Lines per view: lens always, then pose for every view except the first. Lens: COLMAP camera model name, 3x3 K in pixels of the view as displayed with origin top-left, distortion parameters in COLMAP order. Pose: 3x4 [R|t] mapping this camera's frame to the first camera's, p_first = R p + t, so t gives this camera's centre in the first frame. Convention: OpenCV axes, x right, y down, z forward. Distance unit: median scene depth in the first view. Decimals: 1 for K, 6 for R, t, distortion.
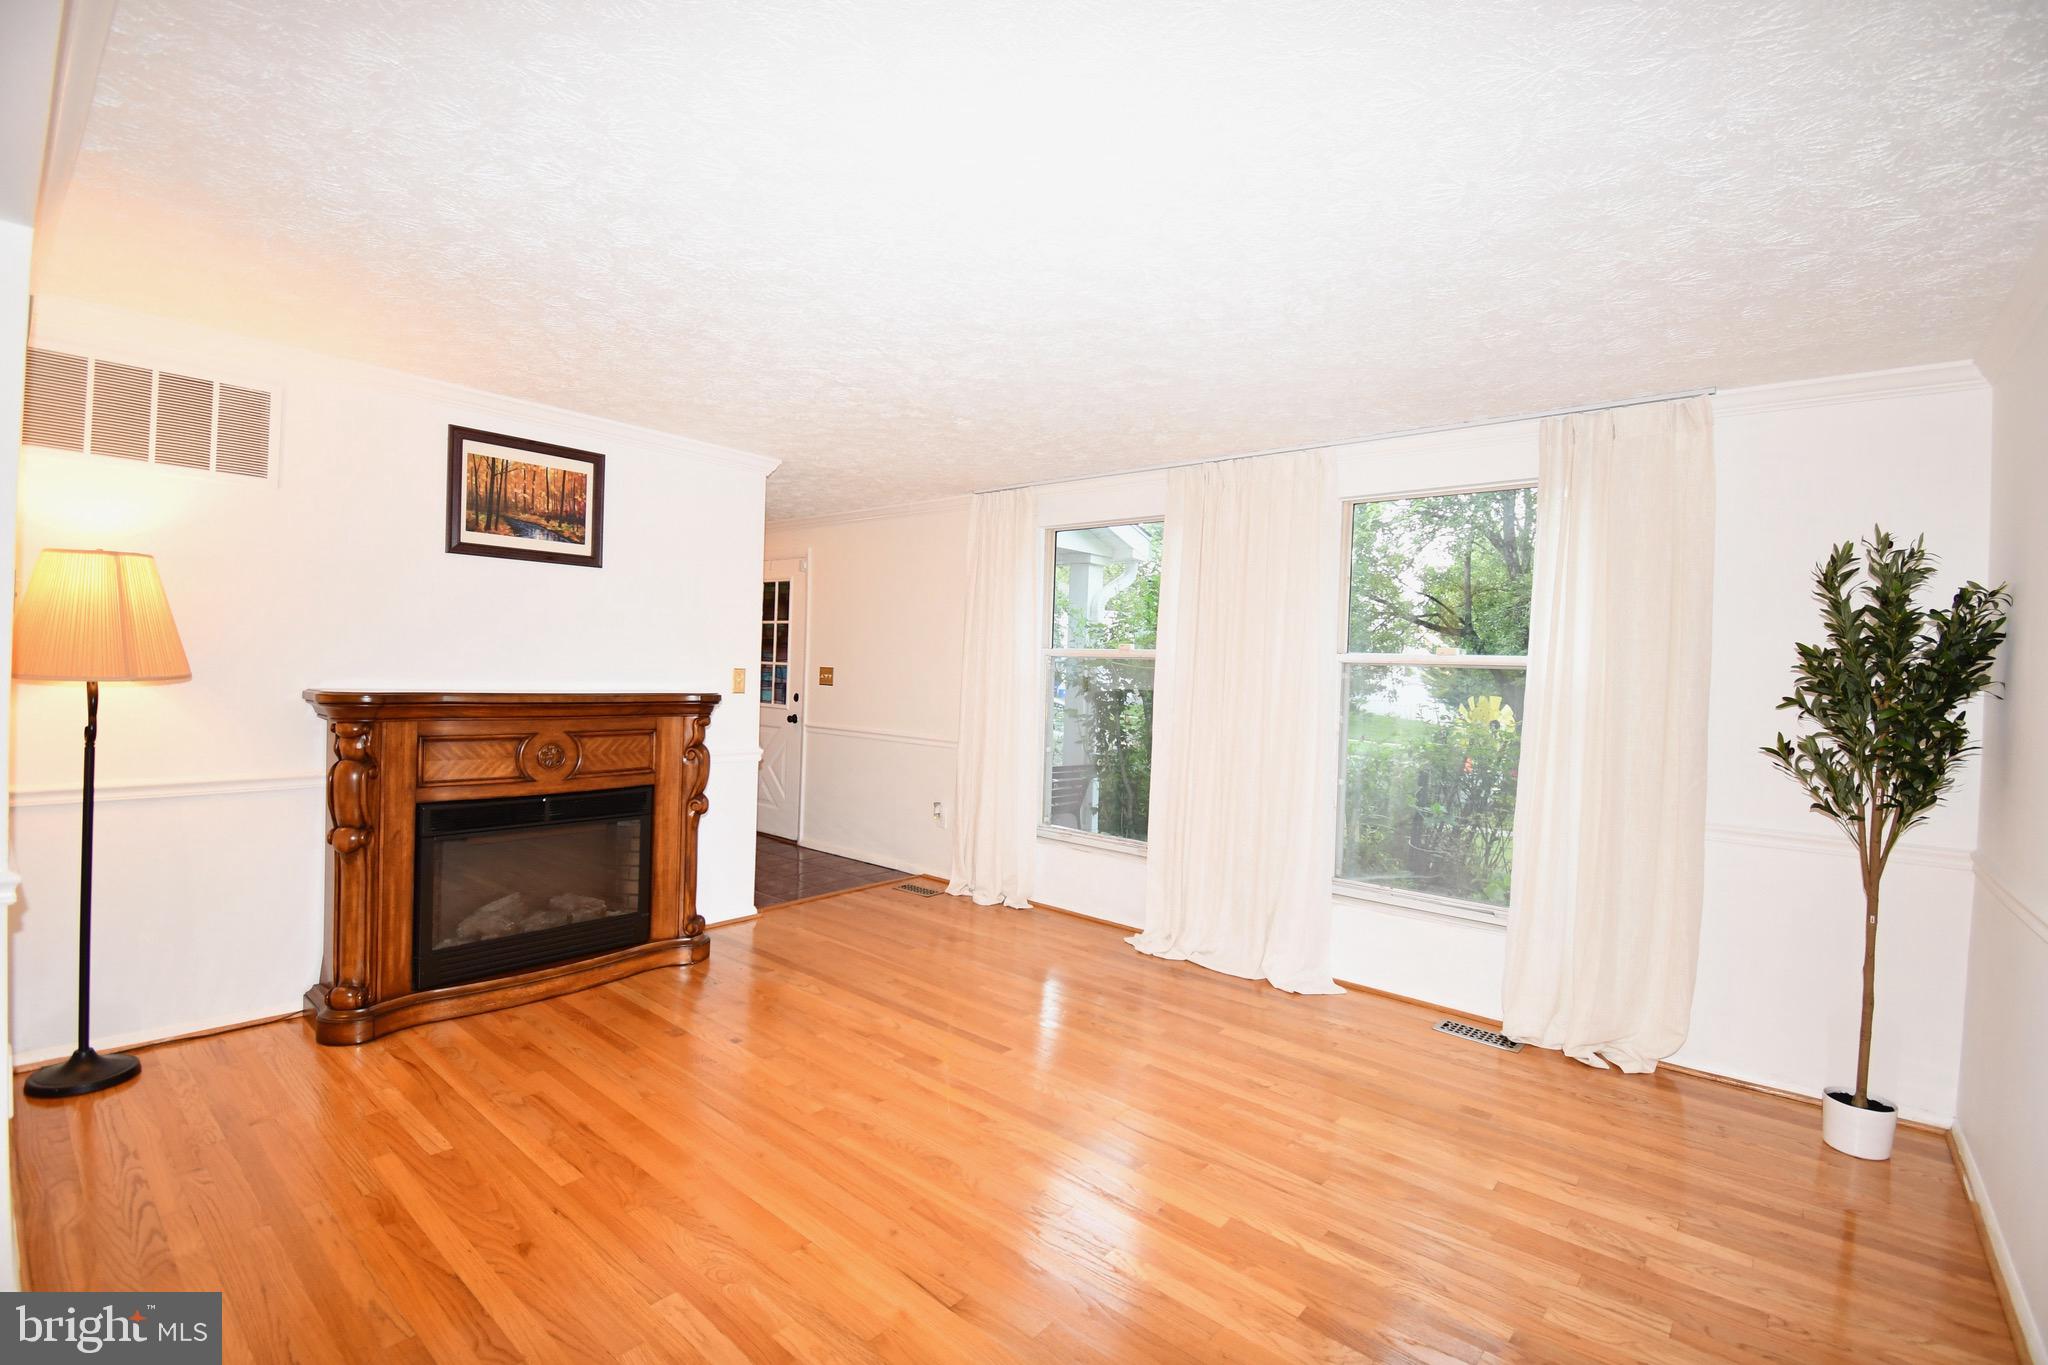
lens RADIAL K [[897.9, 0, 1009.1], [0, 897.9, 677.8], [0, 0, 1]] dist [0.000809, -0.023169]
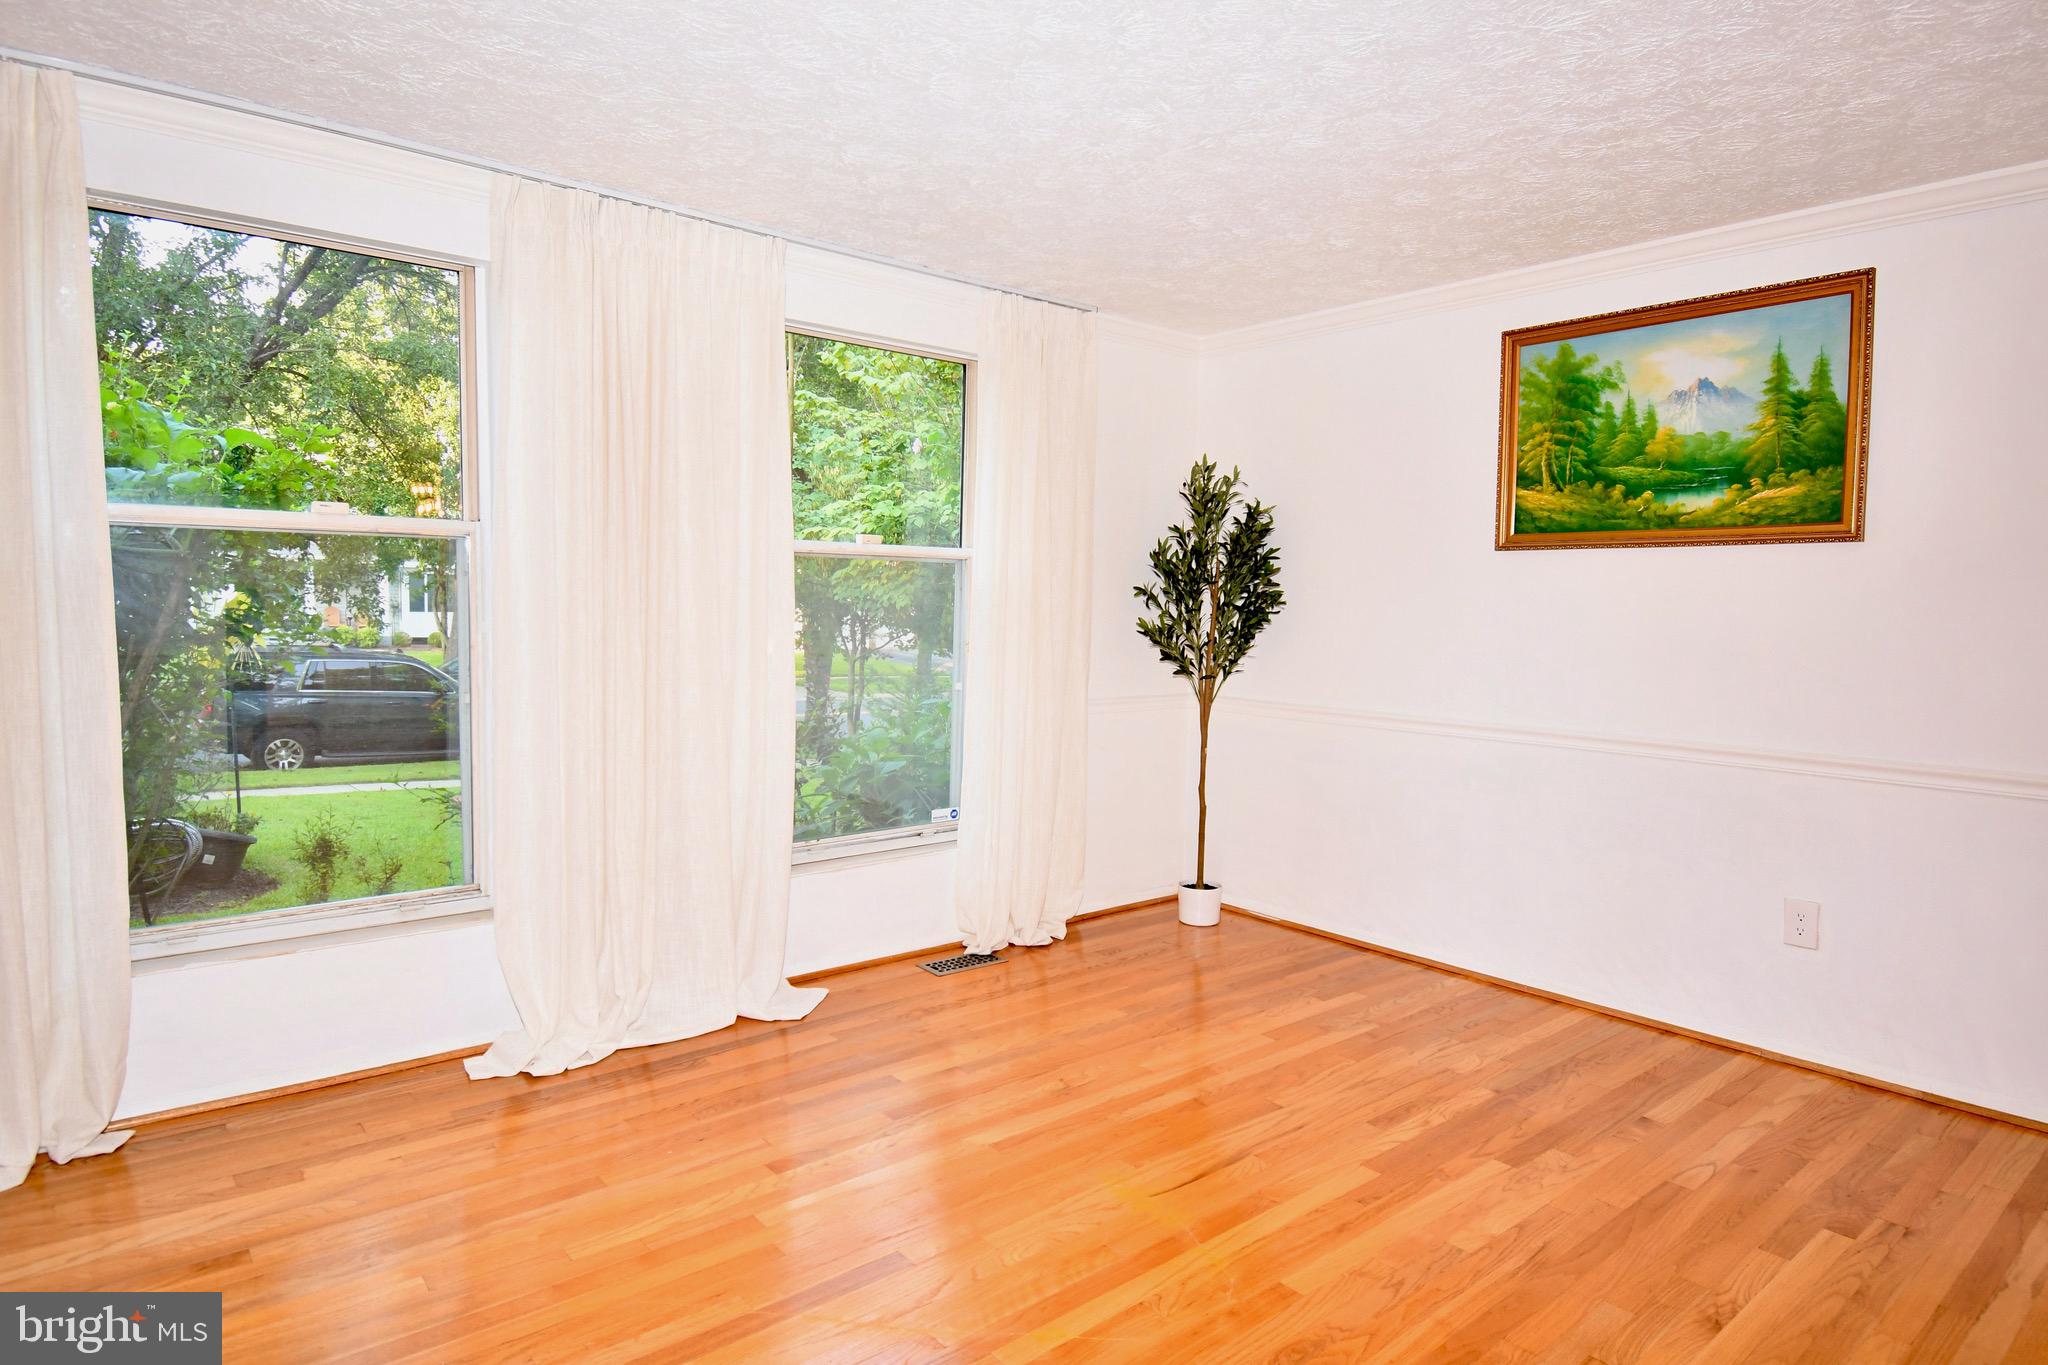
lens RADIAL K [[1181.8, 0, 1025.4], [0, 1181.8, 629.3], [0, 0, 1]] dist [-0.000161, -0.000101]
pose [[0.145618, -0.063718, 0.987287, -0.833893], [-0.005200, 0.997861, 0.065167, -0.027821], [-0.989327, -0.014623, 0.144975, 0.995530]]
